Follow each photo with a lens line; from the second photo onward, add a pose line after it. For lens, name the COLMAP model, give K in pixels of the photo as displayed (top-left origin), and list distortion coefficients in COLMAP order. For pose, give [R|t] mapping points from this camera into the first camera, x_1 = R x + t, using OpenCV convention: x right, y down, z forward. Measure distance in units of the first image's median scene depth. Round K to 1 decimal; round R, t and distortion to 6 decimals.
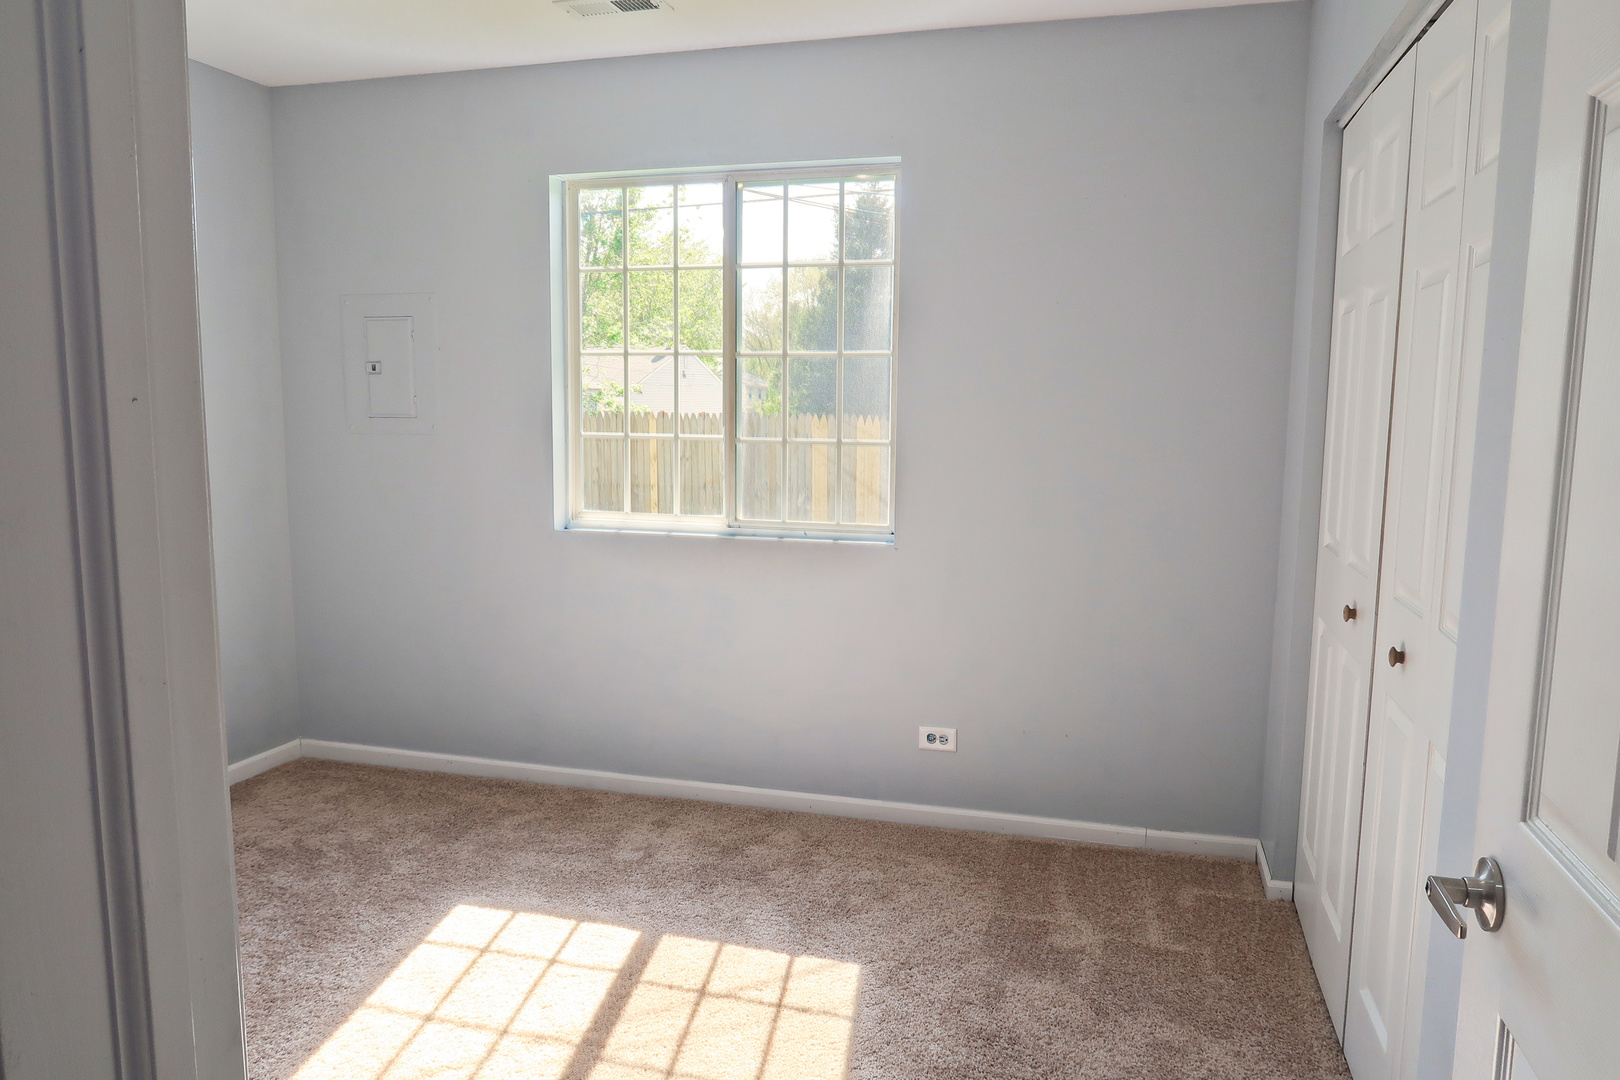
lens RADIAL K [[1149.4, 0, 820.4], [0, 1149.4, 539.5], [0, 0, 1]] dist [-0.014960, 0.006364]
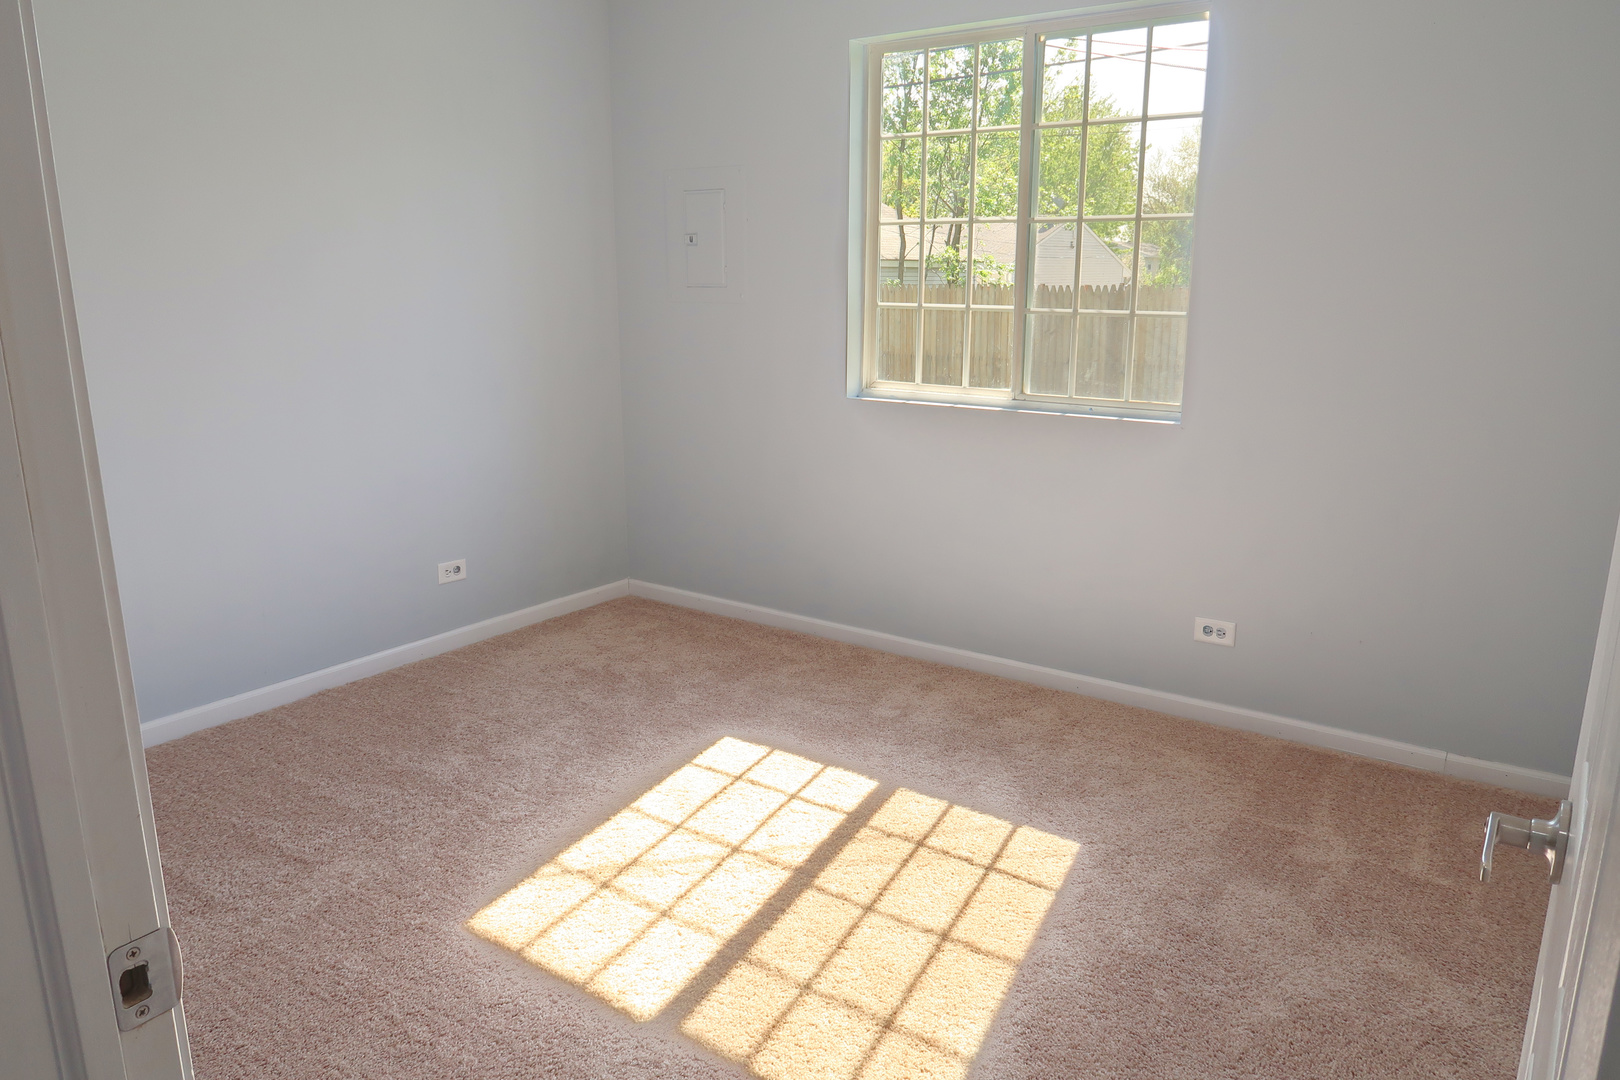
lens RADIAL K [[1149.4, 0, 805.4], [0, 1149.4, 544.9], [0, 0, 1]] dist [-0.014960, 0.006364]
pose [[0.941025, 0.072052, -0.330576, 0.096293], [-0.034492, 0.992400, 0.118117, 0.002400], [0.336575, -0.099748, 0.936359, 0.009230]]
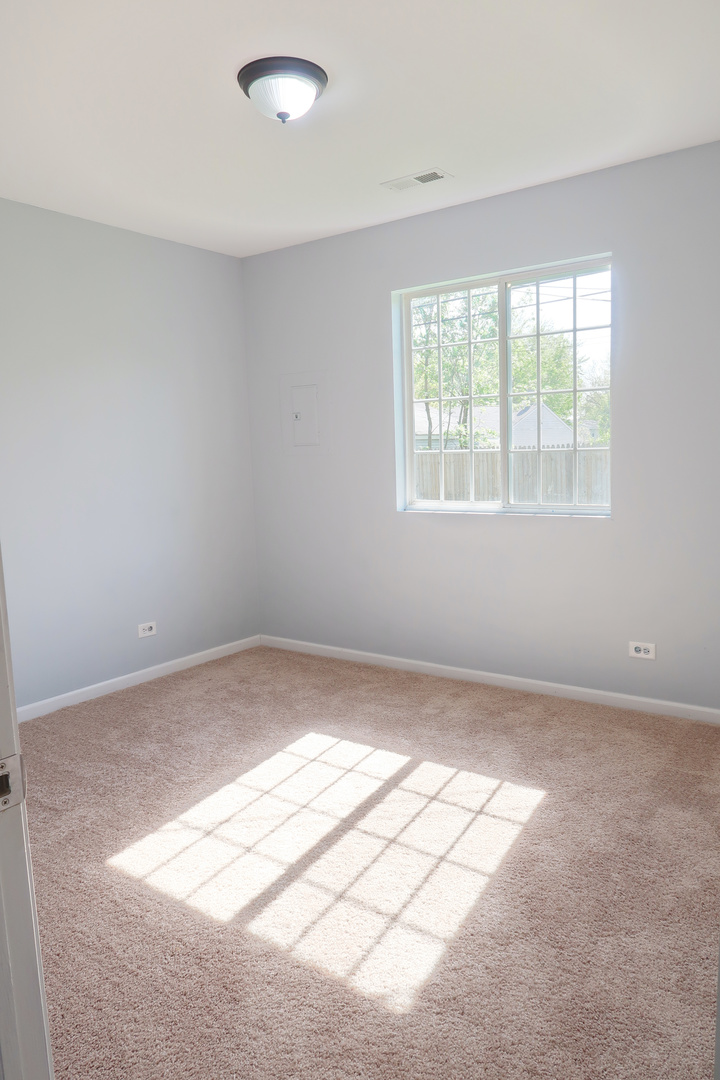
lens RADIAL K [[766.3, 0, 359.9], [0, 766.3, 536.6], [0, 0, 1]] dist [-0.014960, 0.006364]
pose [[0.936073, 0.002224, -0.351799, 0.112891], [-0.001771, 0.999997, 0.001610, 0.029589], [0.351802, -0.000884, 0.936074, -0.033064]]
